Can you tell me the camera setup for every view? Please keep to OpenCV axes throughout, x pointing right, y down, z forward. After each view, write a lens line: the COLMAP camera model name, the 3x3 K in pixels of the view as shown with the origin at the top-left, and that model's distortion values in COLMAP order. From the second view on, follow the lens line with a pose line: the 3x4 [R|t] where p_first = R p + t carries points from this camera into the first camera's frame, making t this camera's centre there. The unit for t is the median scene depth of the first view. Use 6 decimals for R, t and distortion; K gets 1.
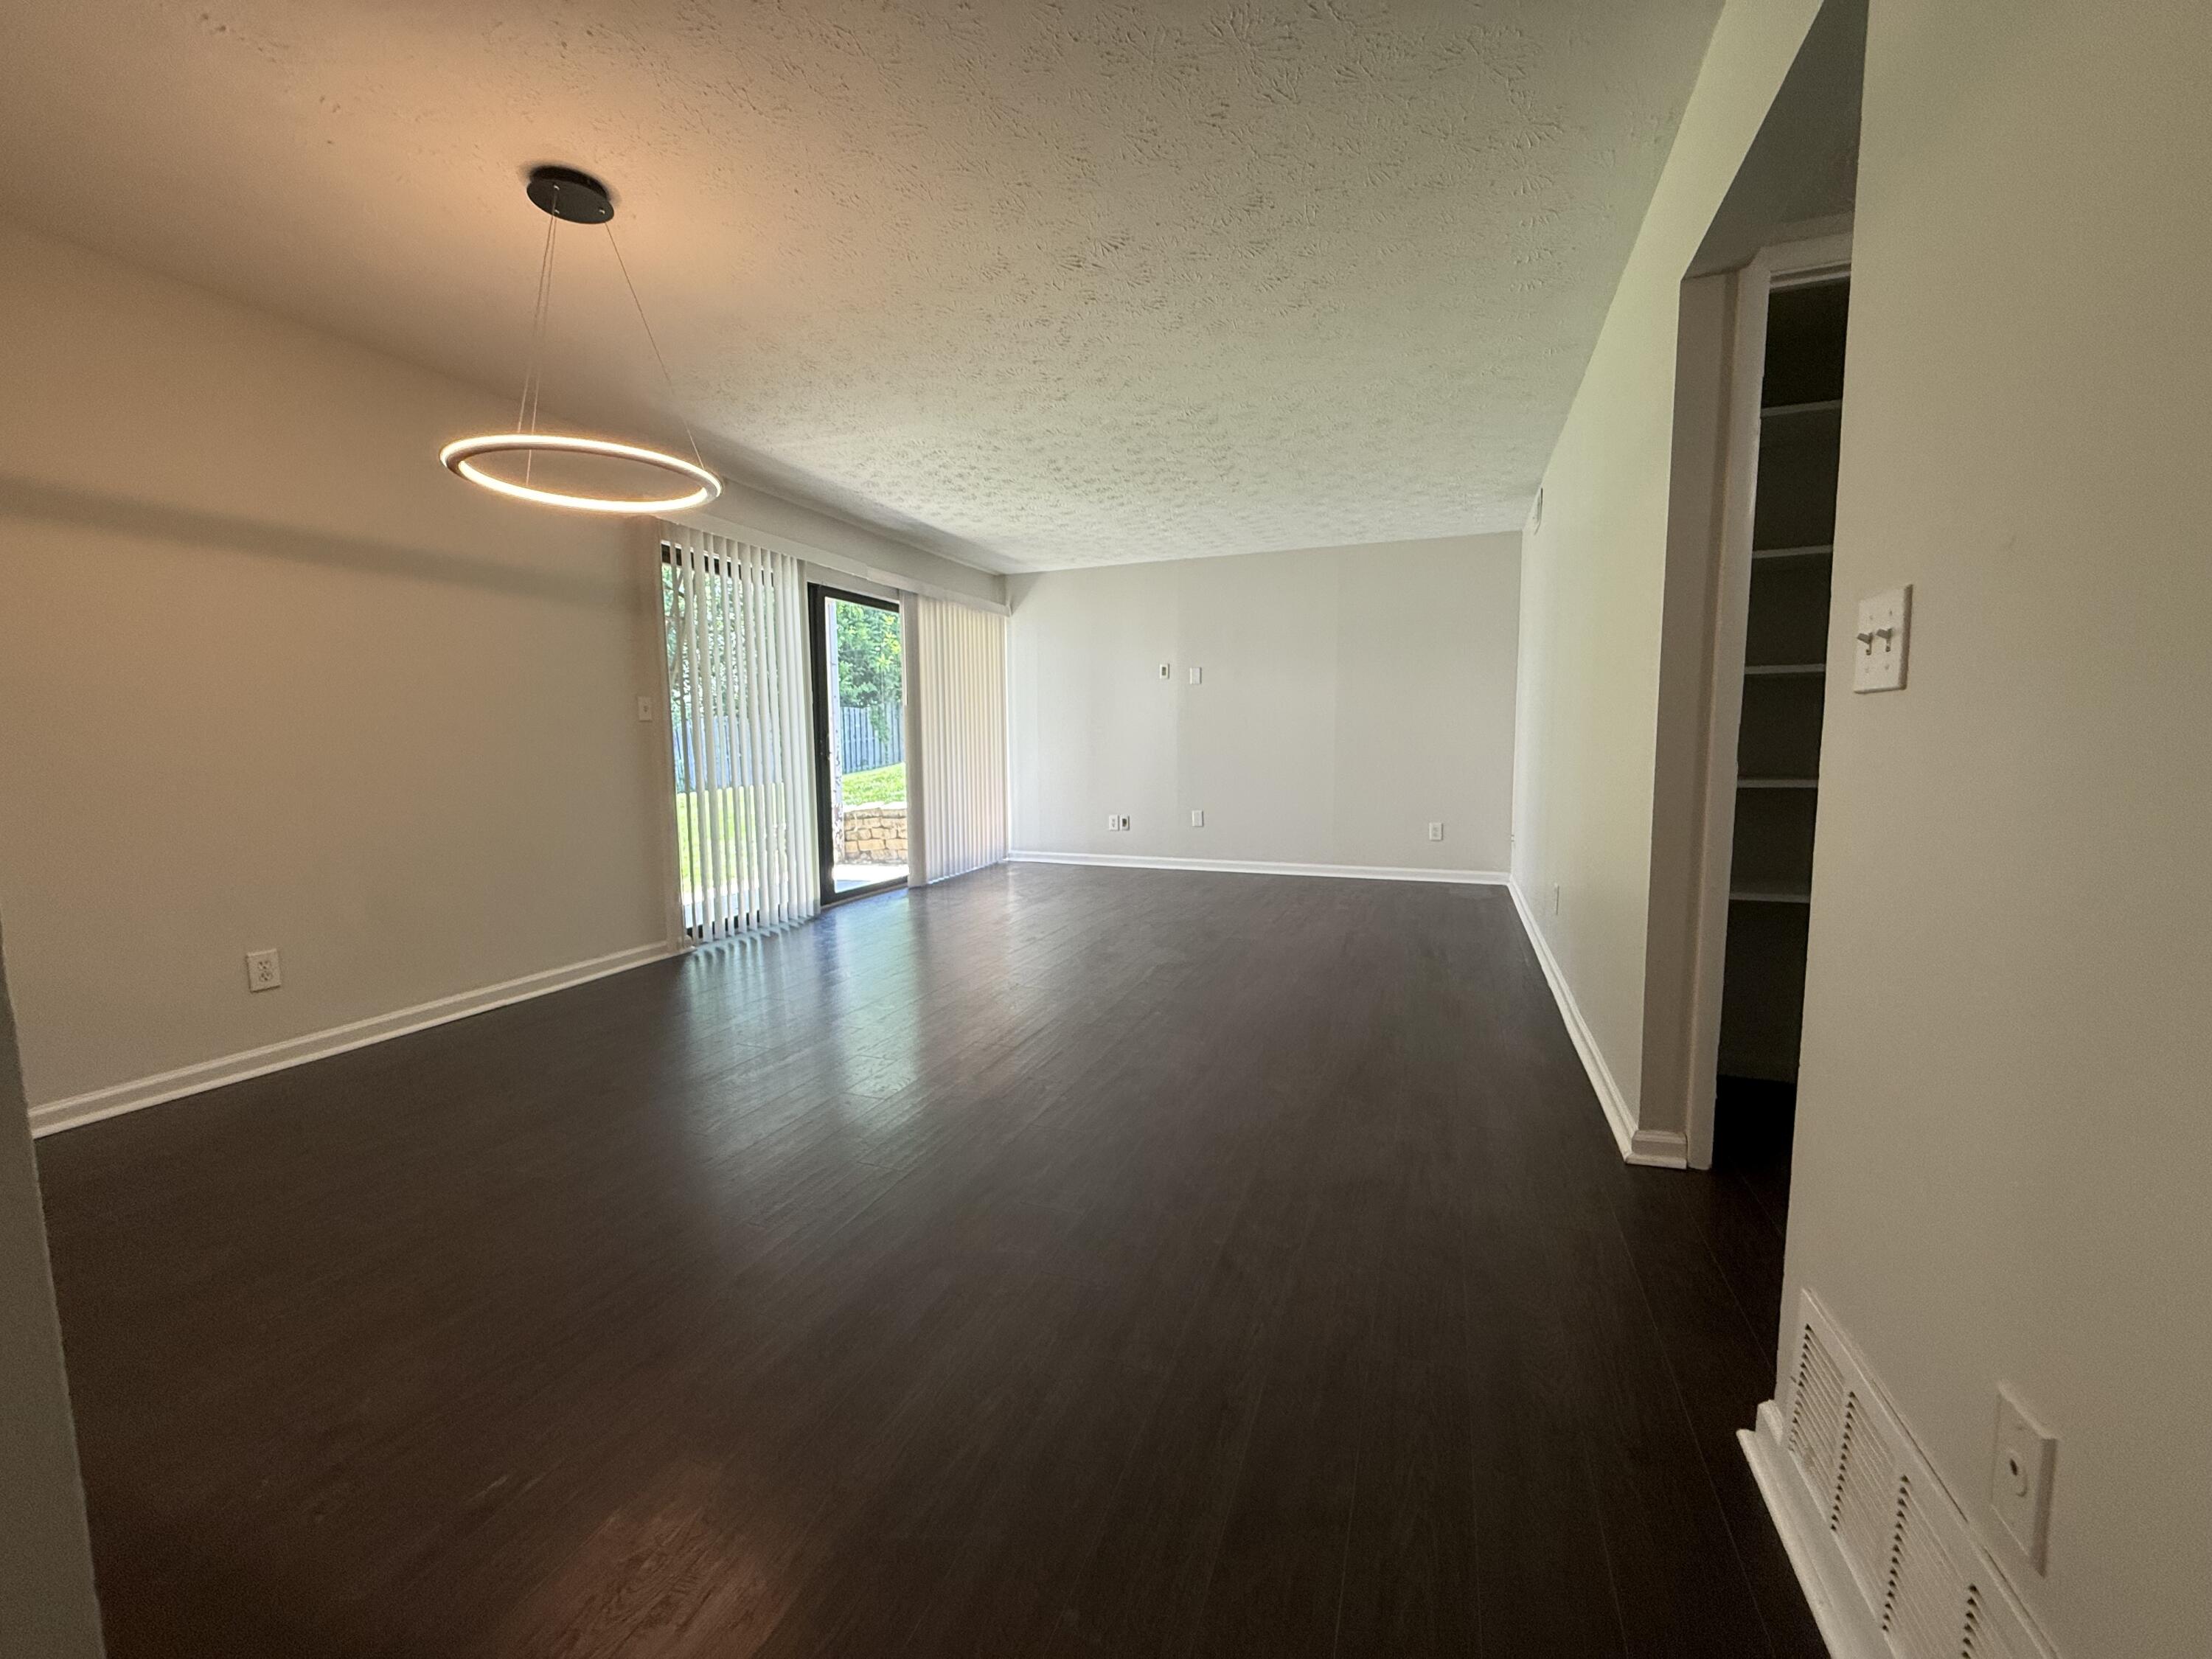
lens RADIAL K [[880.1, 0, 1084.7], [0, 880.1, 818.1], [0, 0, 1]] dist [0.002112, -0.000269]
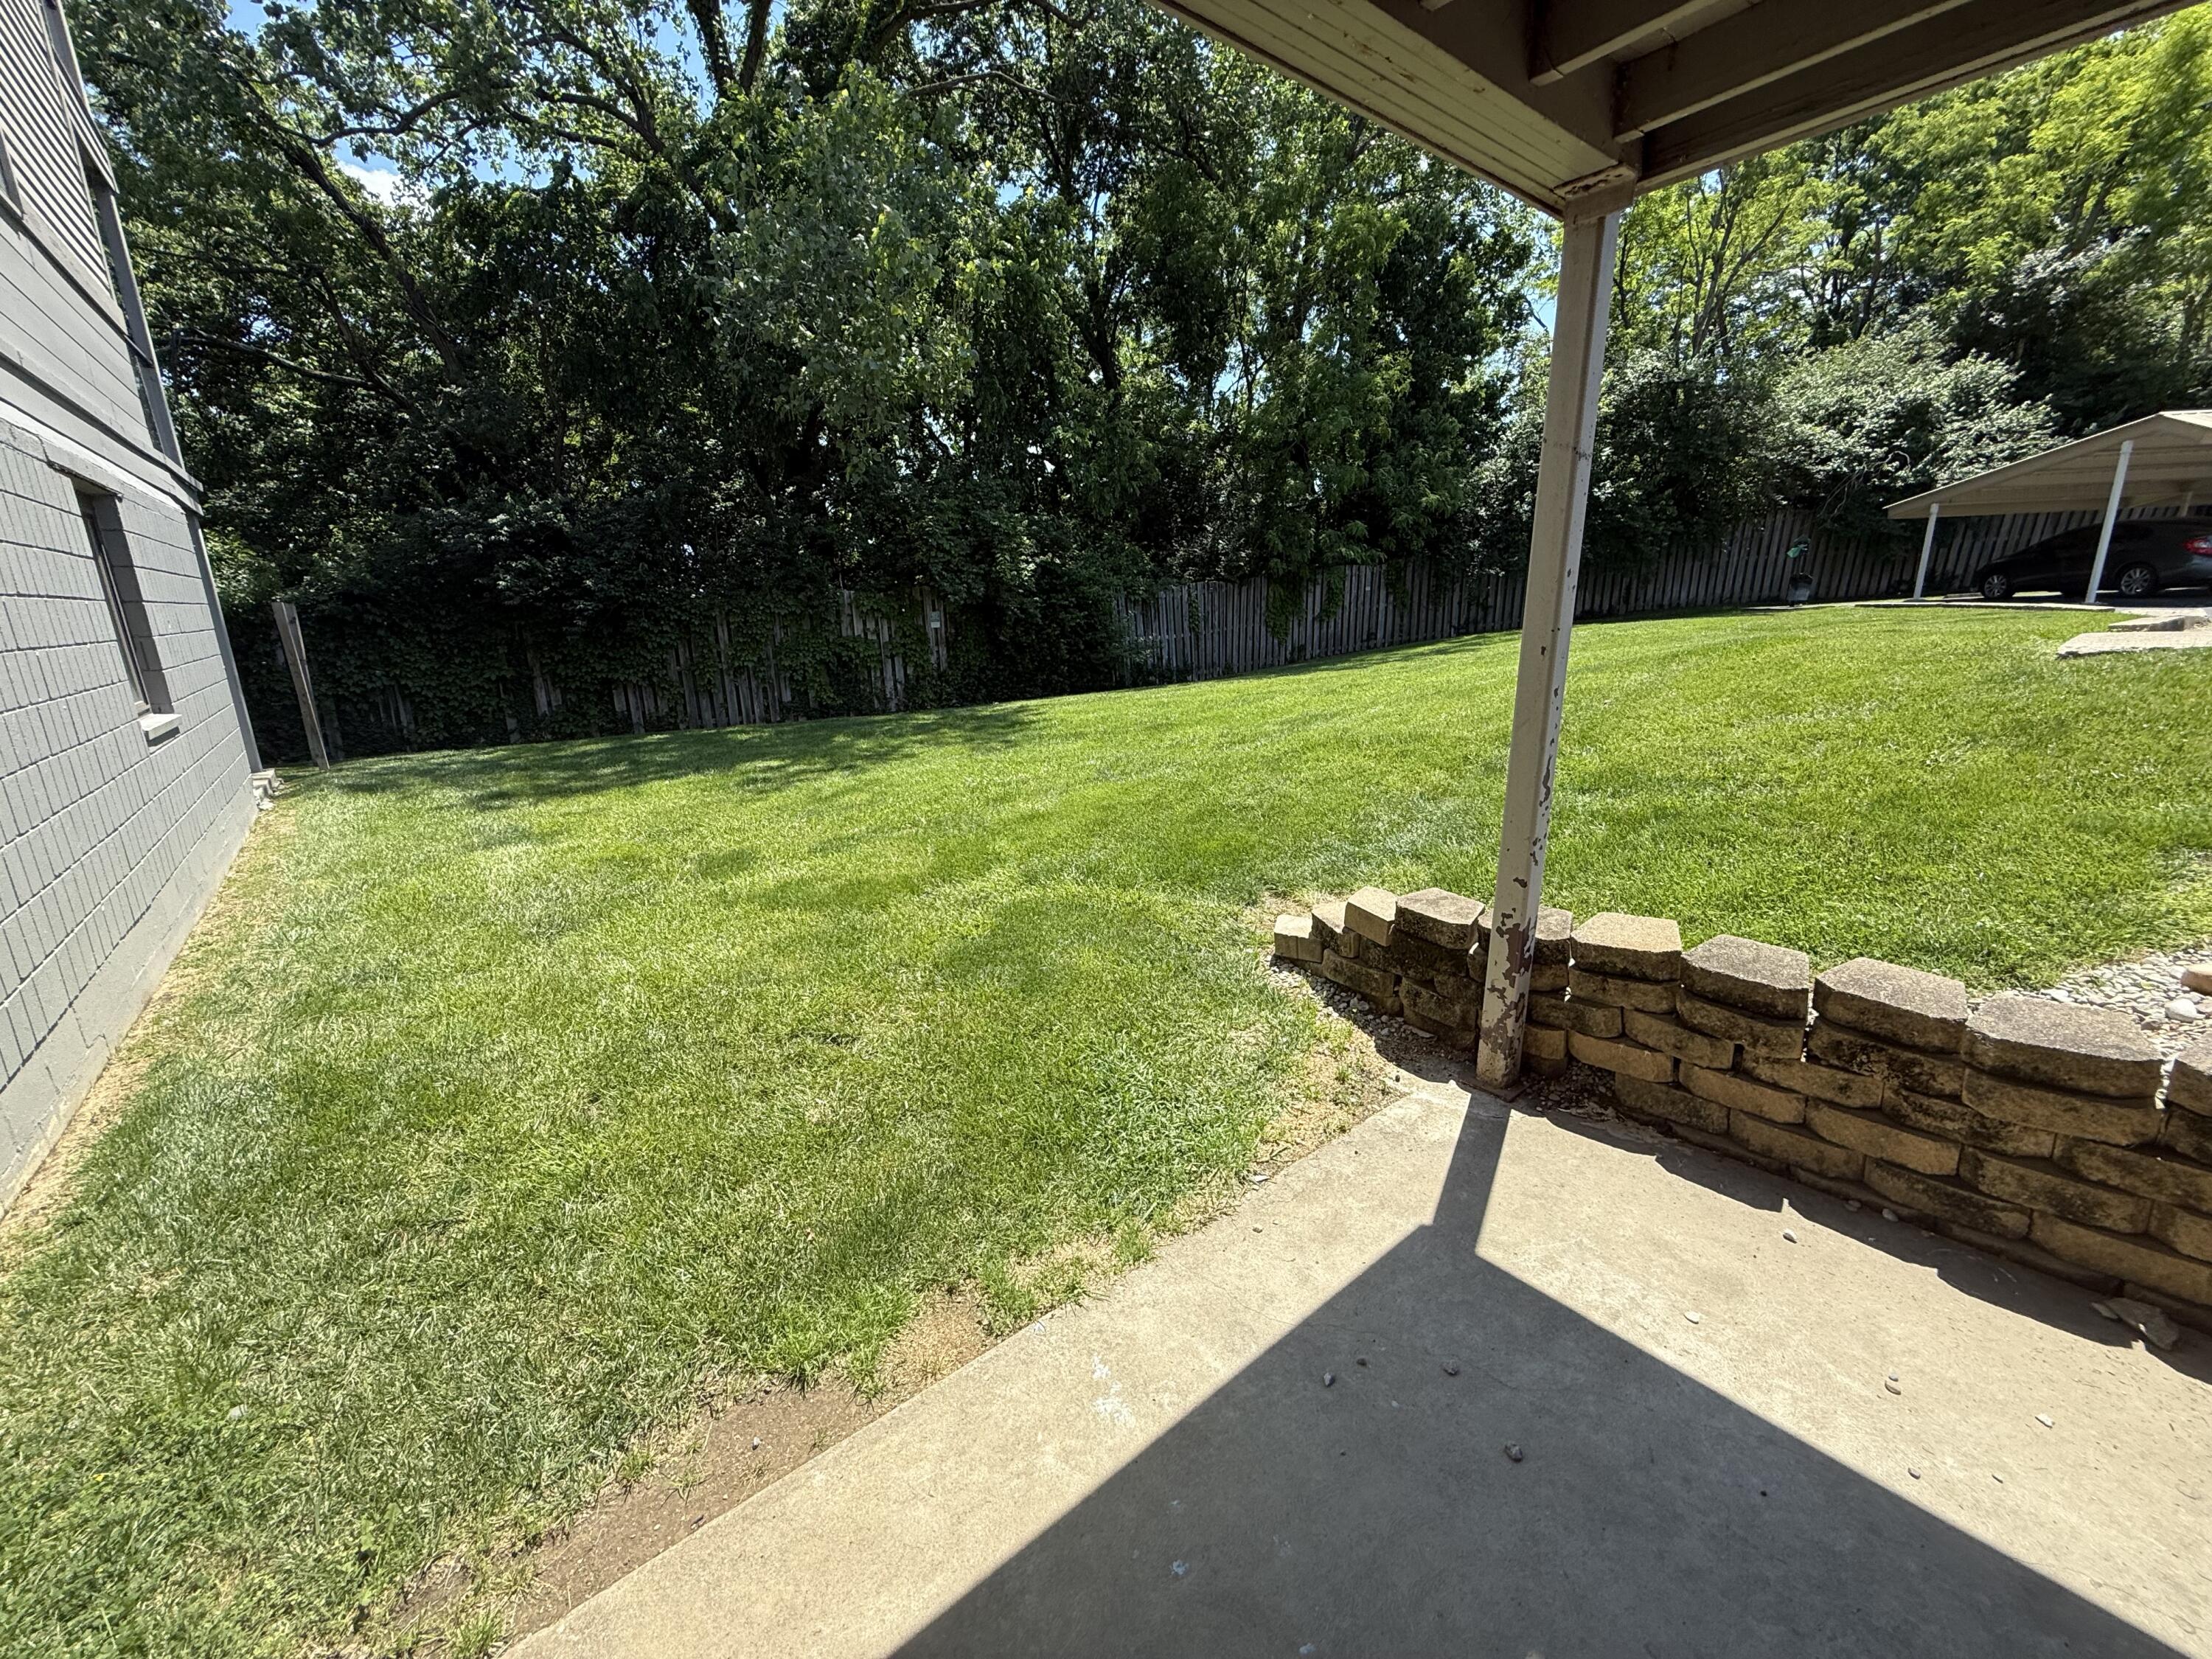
lens RADIAL K [[880.1, 0, 1099.1], [0, 880.1, 823.3], [0, 0, 1]] dist [0.002112, -0.000269]
pose [[0.871403, 0.112437, -0.477508, -0.447891], [-0.033071, 0.984630, 0.171495, -0.171217], [0.489451, -0.133649, 0.861728, 1.096833]]
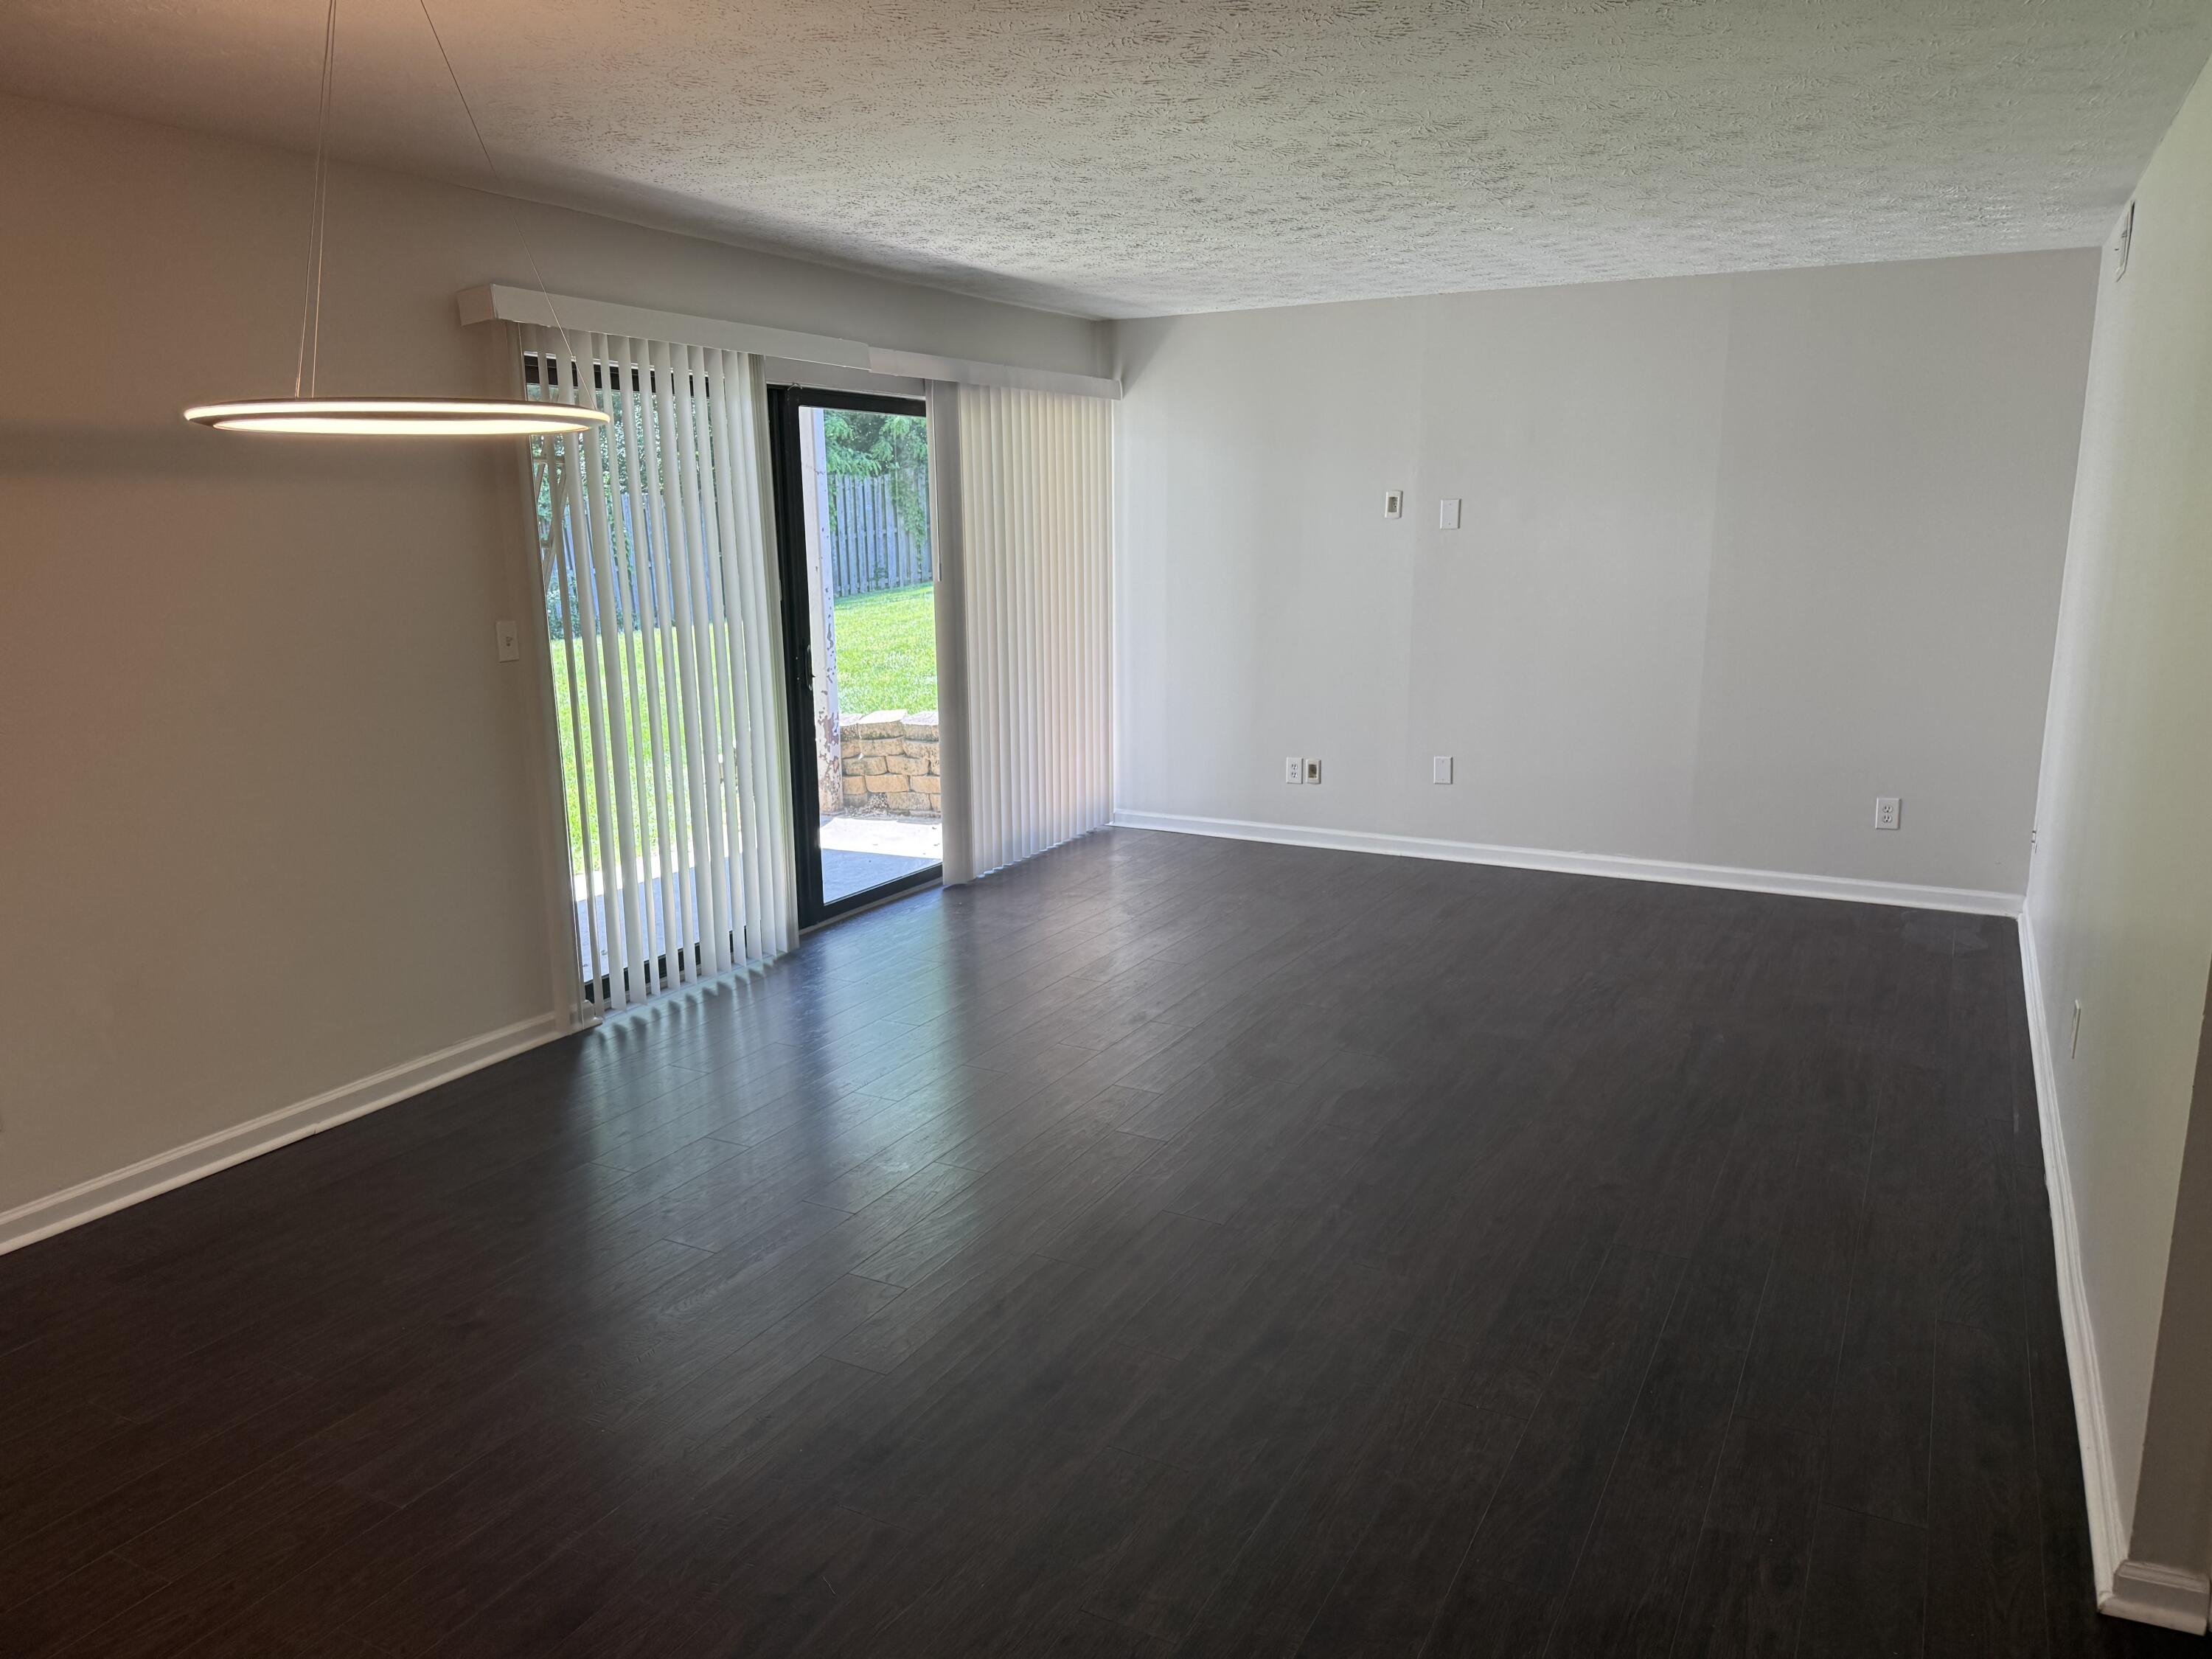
lens RADIAL K [[1551.6, 0, 1095.5], [0, 1551.6, 829.0], [0, 0, 1]] dist [0.060863, -0.039764]
pose [[0.993843, 0.021708, -0.108651, 0.019150], [-0.009295, 0.993498, 0.113473, -0.099763], [0.110408, -0.111764, 0.987582, -0.028361]]
